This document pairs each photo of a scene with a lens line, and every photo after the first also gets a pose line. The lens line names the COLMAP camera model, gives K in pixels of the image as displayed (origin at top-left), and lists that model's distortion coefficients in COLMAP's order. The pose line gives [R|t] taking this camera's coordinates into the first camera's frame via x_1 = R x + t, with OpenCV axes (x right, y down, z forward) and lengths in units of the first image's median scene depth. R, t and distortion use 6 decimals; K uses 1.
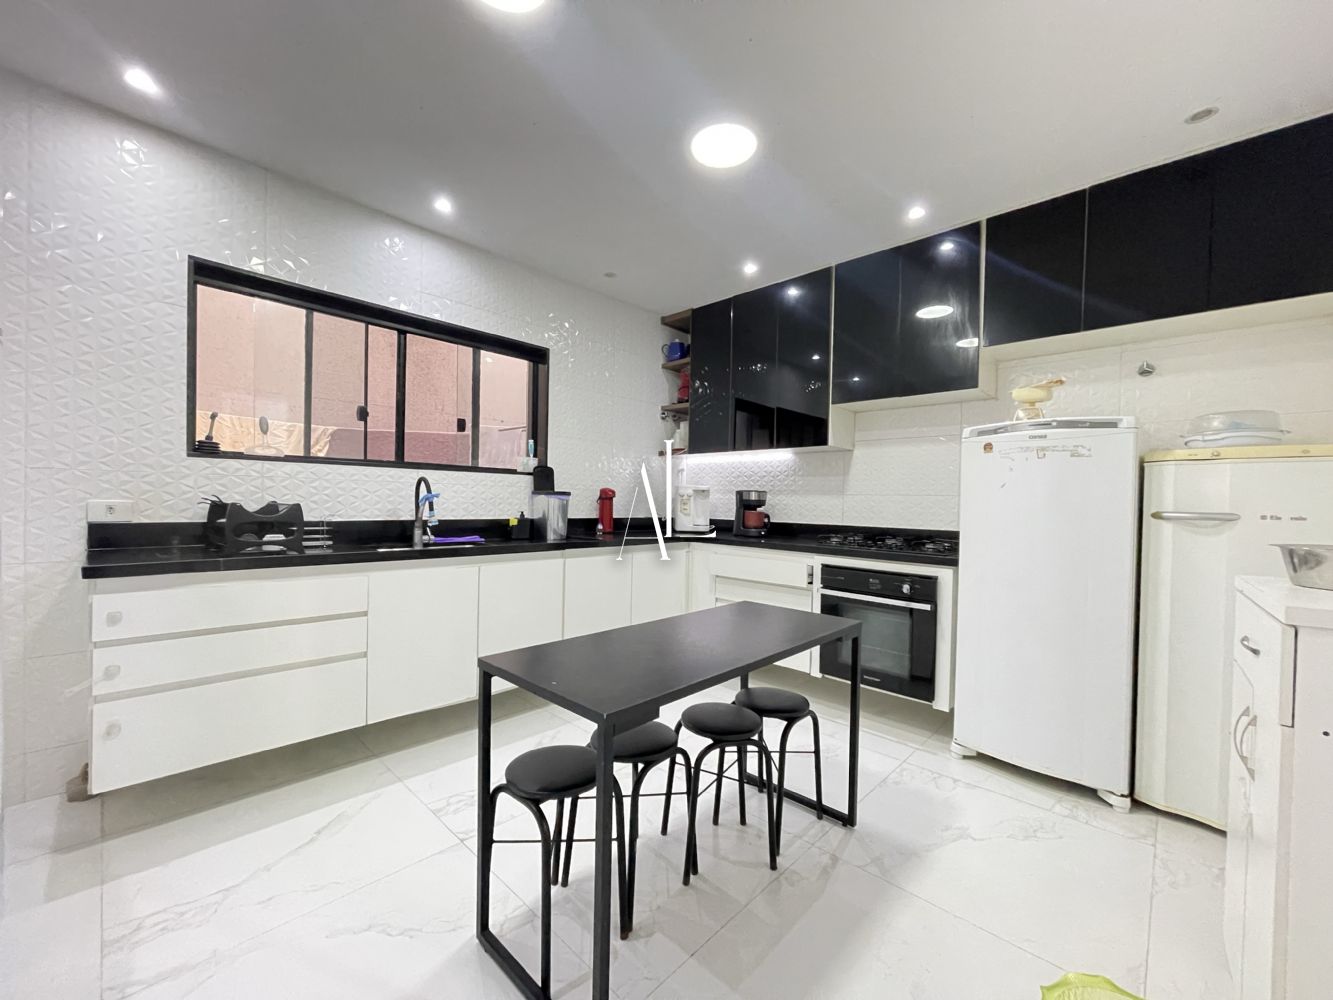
lens RADIAL K [[539.5, 0, 659.4], [0, 539.5, 502.4], [0, 0, 1]] dist [-0.000735, 0.000994]
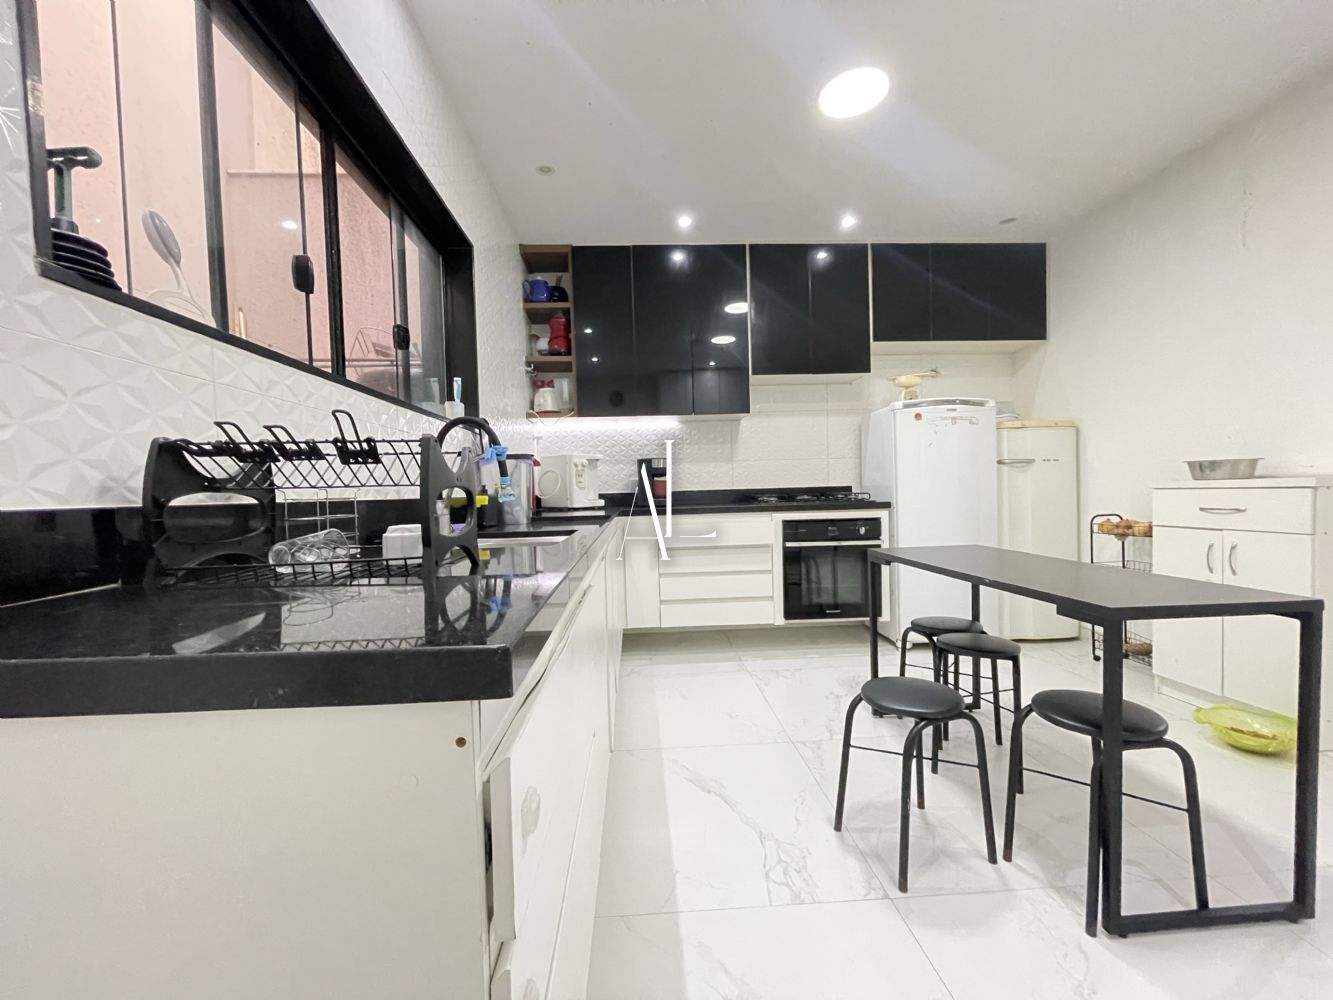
lens RADIAL K [[539.5, 0, 659.4], [0, 539.5, 503.4], [0, 0, 1]] dist [-0.000735, 0.000994]
pose [[0.681532, -0.058692, 0.729431, -0.602988], [0.046736, 0.998235, 0.036654, 0.025947], [-0.730294, 0.009109, 0.683072, 0.400347]]
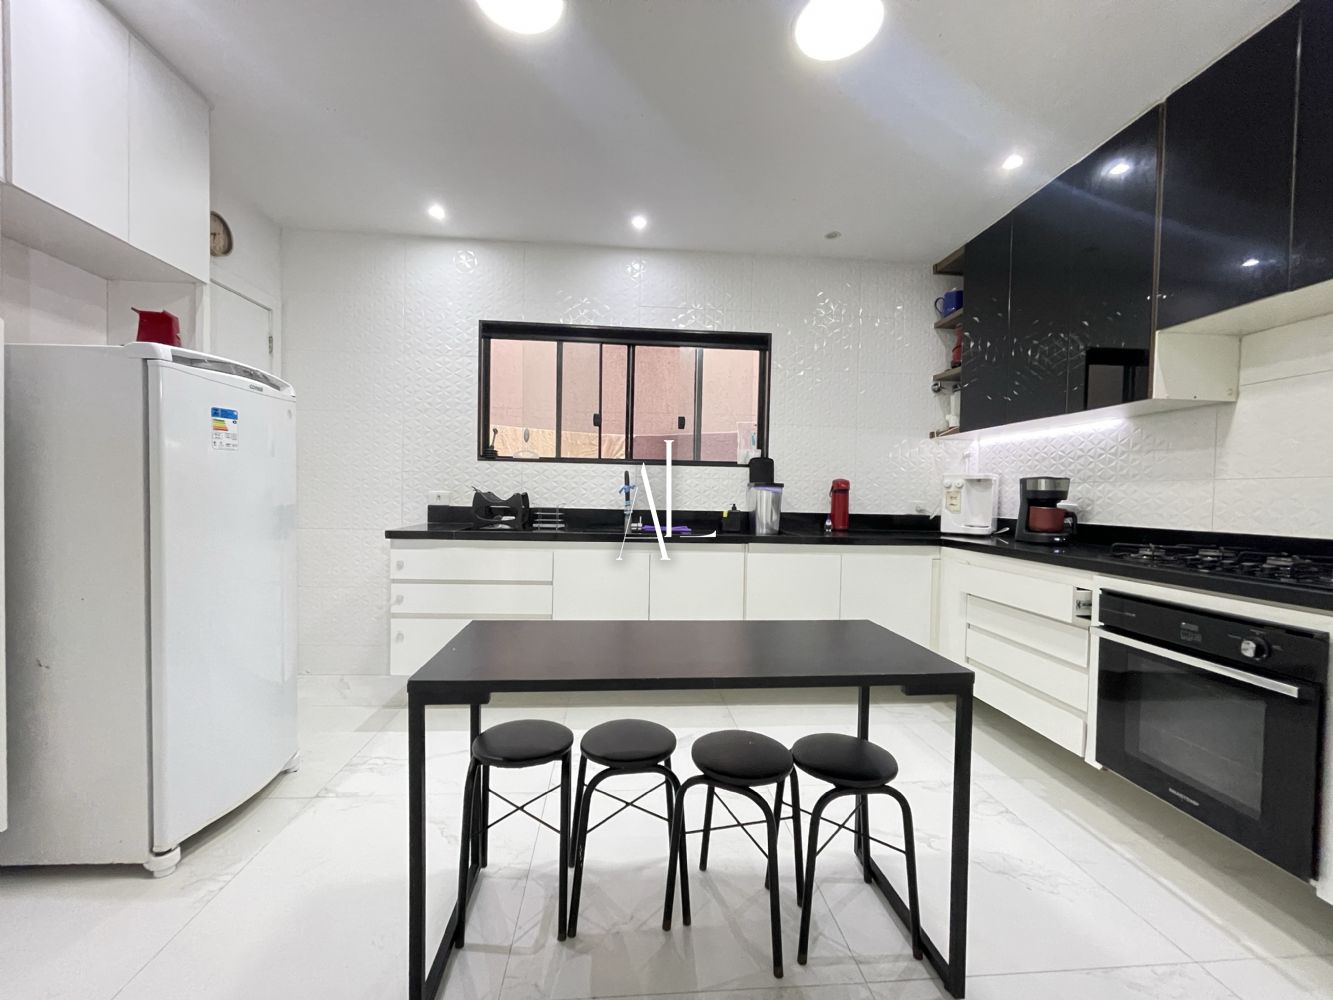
lens RADIAL K [[539.5, 0, 659.4], [0, 539.5, 502.3], [0, 0, 1]] dist [-0.000735, 0.000994]
pose [[0.748837, 0.004006, -0.662742, 0.301531], [-0.006782, 0.999976, -0.001619, 0.016531], [0.662720, 0.005707, 0.748846, 0.173100]]
